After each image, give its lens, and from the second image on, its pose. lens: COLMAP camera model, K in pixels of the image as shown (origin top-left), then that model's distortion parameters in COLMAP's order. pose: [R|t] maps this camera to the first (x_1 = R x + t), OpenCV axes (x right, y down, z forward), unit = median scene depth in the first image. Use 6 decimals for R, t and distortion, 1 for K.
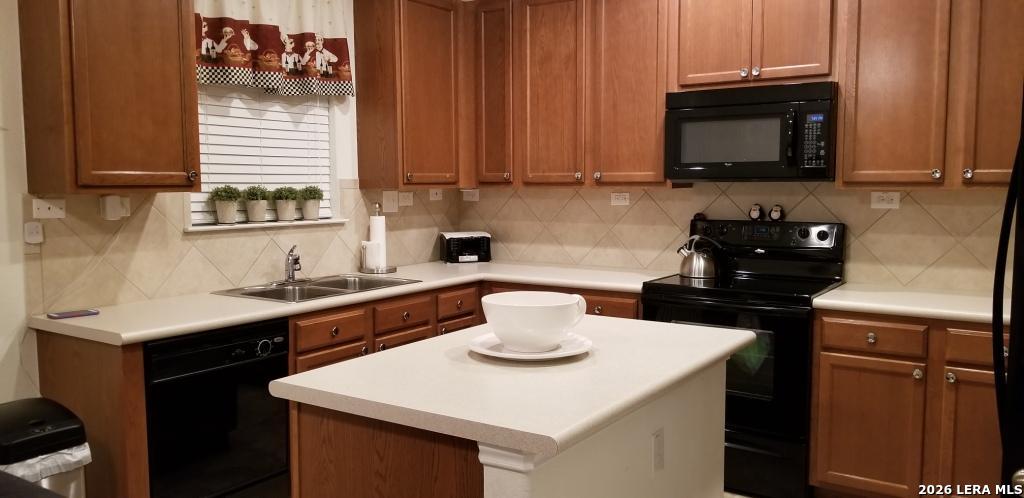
lens RADIAL K [[795.1, 0, 500.5], [0, 795.1, 236.8], [0, 0, 1]] dist [0.108389, -0.198026]
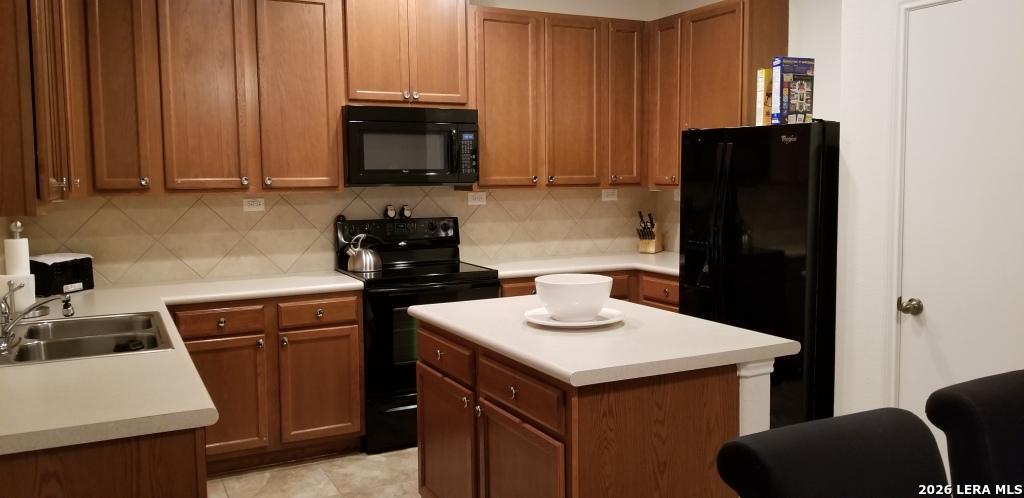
lens RADIAL K [[795.1, 0, 500.5], [0, 795.1, 236.8], [0, 0, 1]] dist [0.108389, -0.198026]
pose [[0.487680, -0.066125, 0.870515, -0.630590], [0.073771, 0.996682, 0.034381, -0.022283], [-0.869900, 0.047452, 0.490940, 0.282494]]
